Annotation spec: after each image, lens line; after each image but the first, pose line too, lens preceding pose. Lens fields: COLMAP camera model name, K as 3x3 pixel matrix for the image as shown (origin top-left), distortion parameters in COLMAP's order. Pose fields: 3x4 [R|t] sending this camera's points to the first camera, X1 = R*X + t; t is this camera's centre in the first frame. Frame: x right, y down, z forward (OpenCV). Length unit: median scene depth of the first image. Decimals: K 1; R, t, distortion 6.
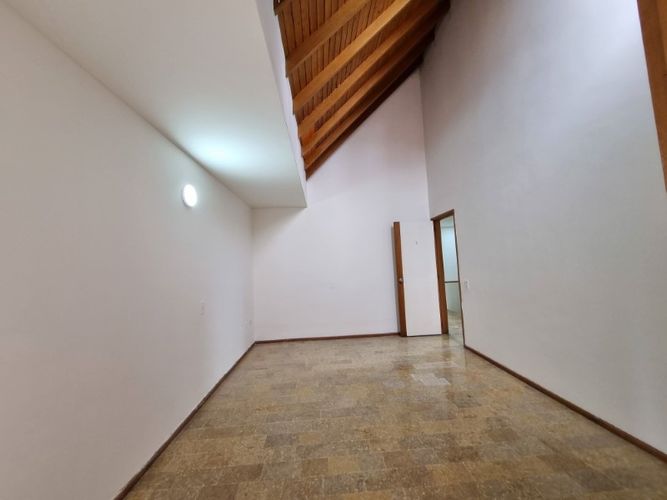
lens RADIAL K [[259.5, 0, 333.4], [0, 259.5, 247.7], [0, 0, 1]] dist [0.003397, -0.001475]
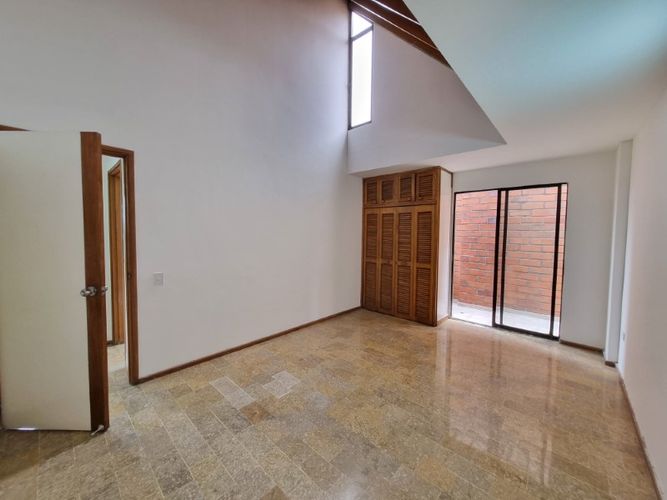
lens RADIAL K [[259.5, 0, 333.9], [0, 259.5, 247.3], [0, 0, 1]] dist [0.003397, -0.001475]
pose [[-0.702407, -0.010304, 0.711701, -0.431306], [-0.033789, 0.999251, -0.018880, 0.091239], [-0.710973, -0.037309, -0.702229, 1.856613]]
